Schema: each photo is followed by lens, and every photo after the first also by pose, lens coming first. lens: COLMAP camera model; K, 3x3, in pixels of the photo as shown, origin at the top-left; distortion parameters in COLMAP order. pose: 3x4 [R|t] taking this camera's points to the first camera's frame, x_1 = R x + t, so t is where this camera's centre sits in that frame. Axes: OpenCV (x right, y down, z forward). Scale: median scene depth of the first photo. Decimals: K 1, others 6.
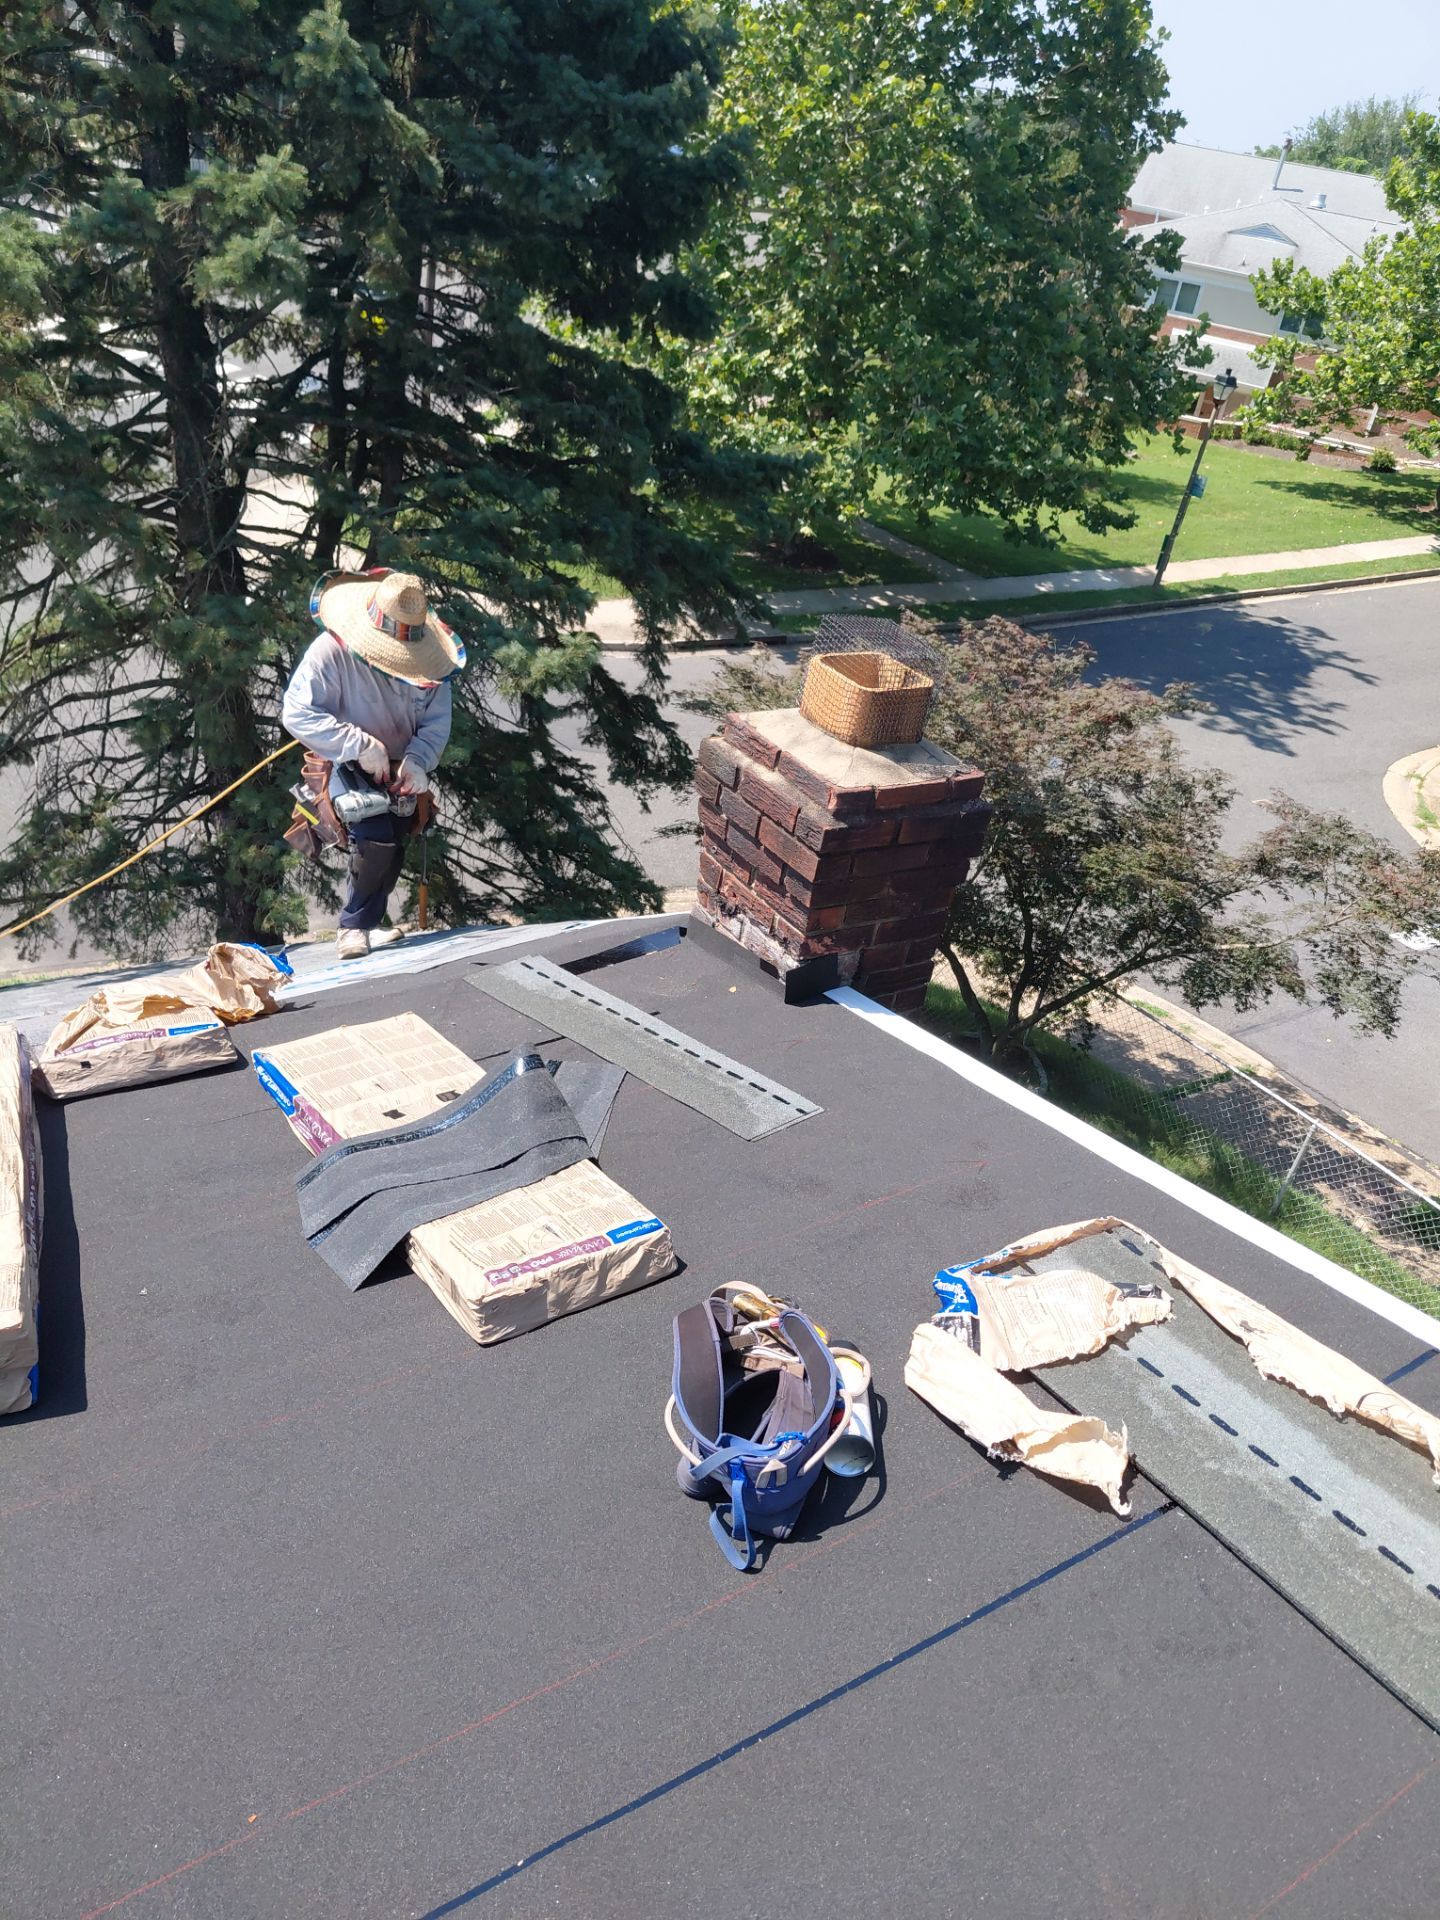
lens RADIAL K [[1469.8, 0, 707.3], [0, 1469.8, 1003.5], [0, 0, 1]] dist [0.008573, -0.071042]
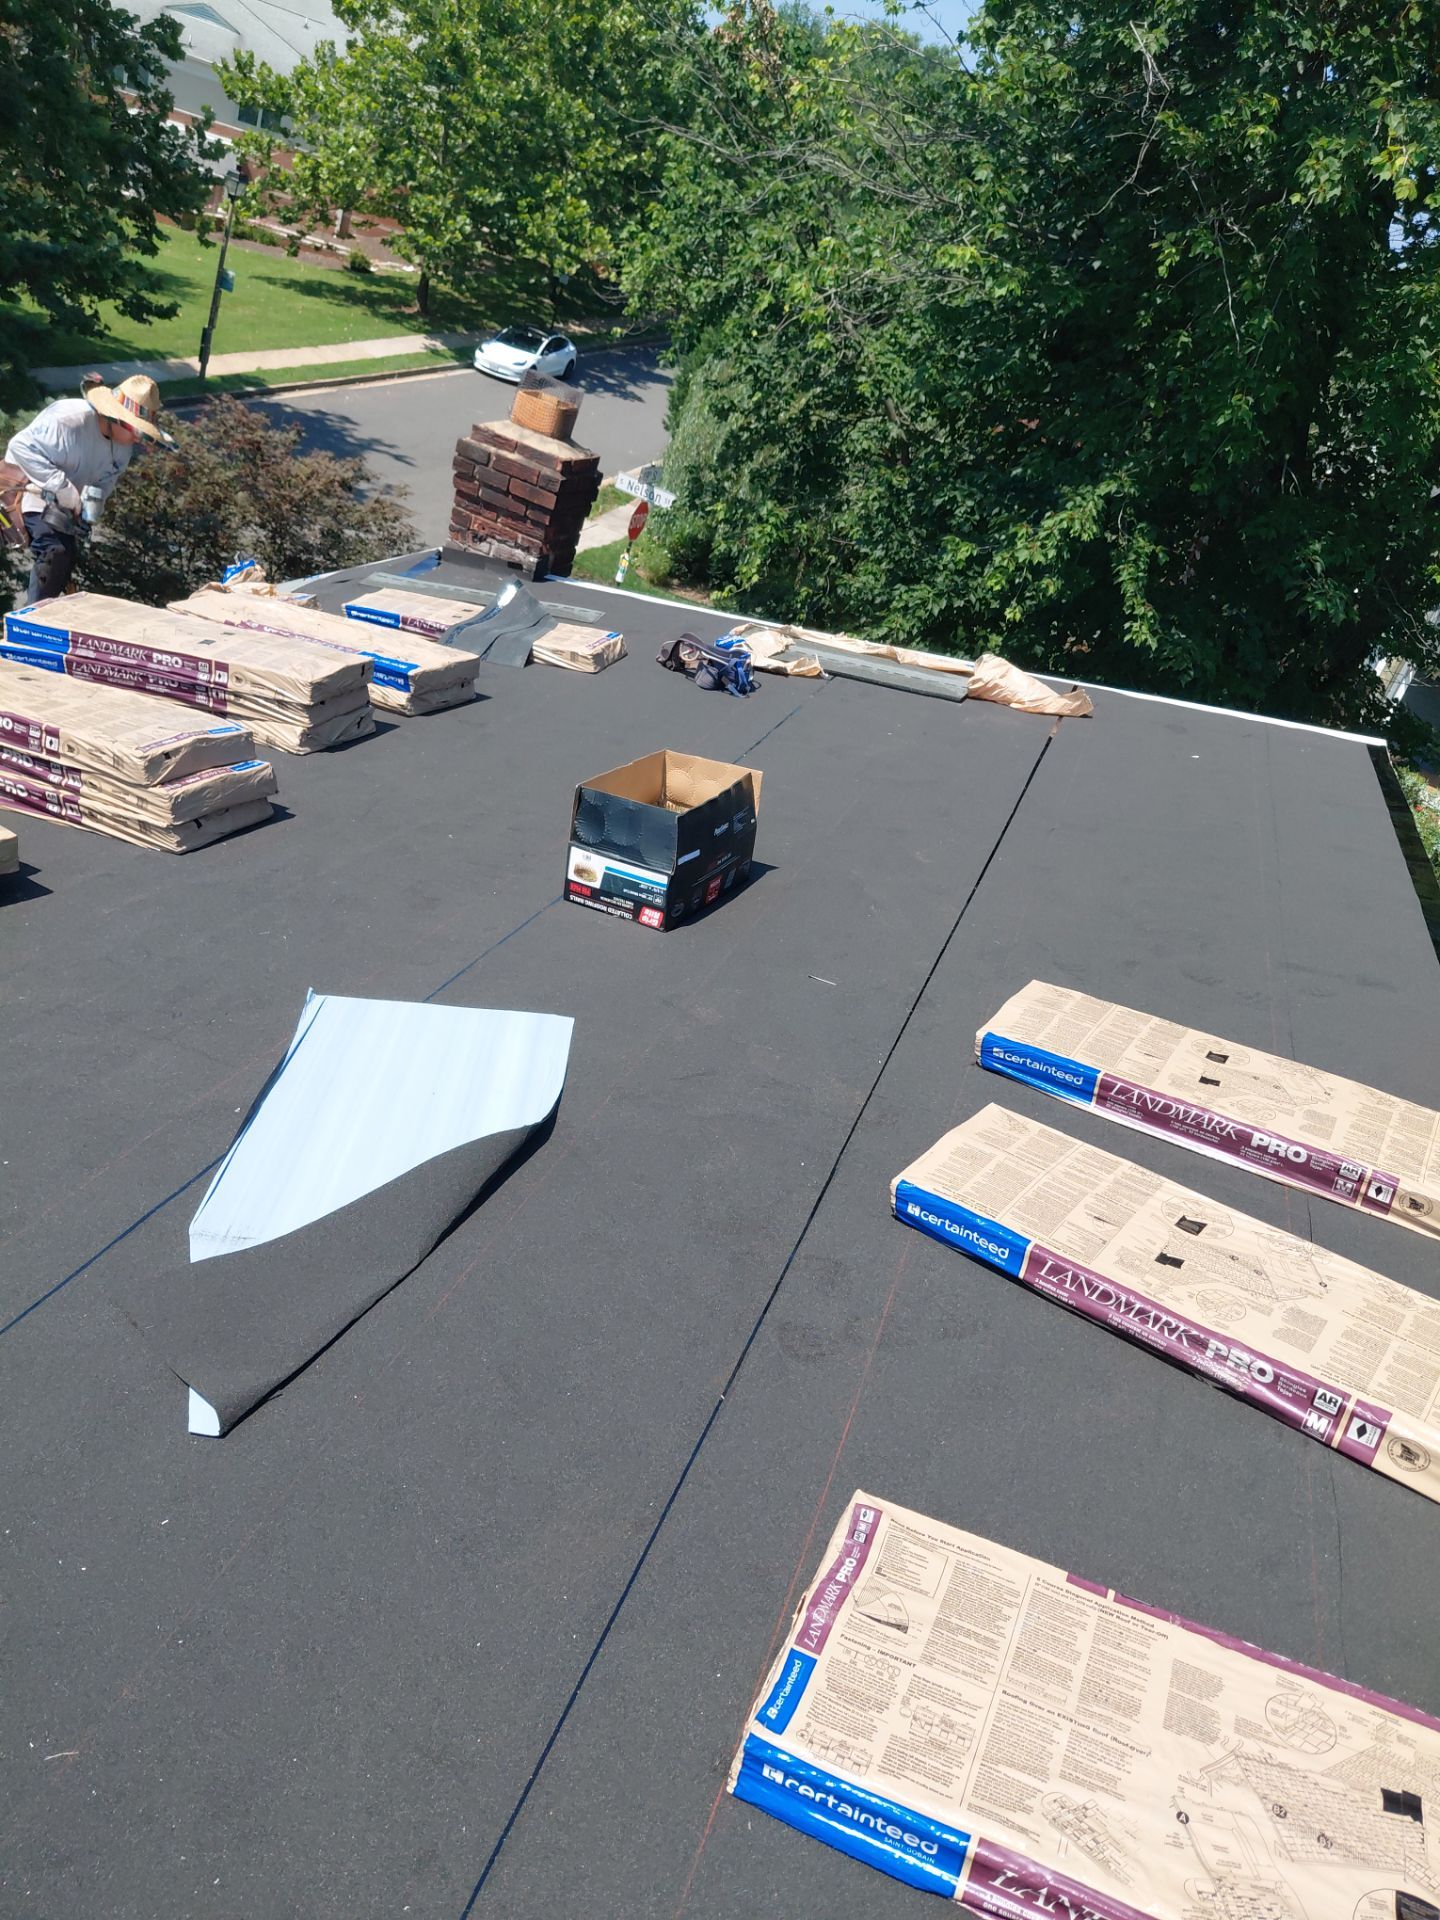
lens RADIAL K [[1533.4, 0, 697.1], [0, 1533.4, 962.2], [0, 0, 1]] dist [0.083258, -0.110814]
pose [[0.788949, -0.201602, 0.580445, -0.153161], [0.155949, 0.979410, 0.128205, 0.038414], [-0.594339, -0.010627, 0.804144, -0.108620]]
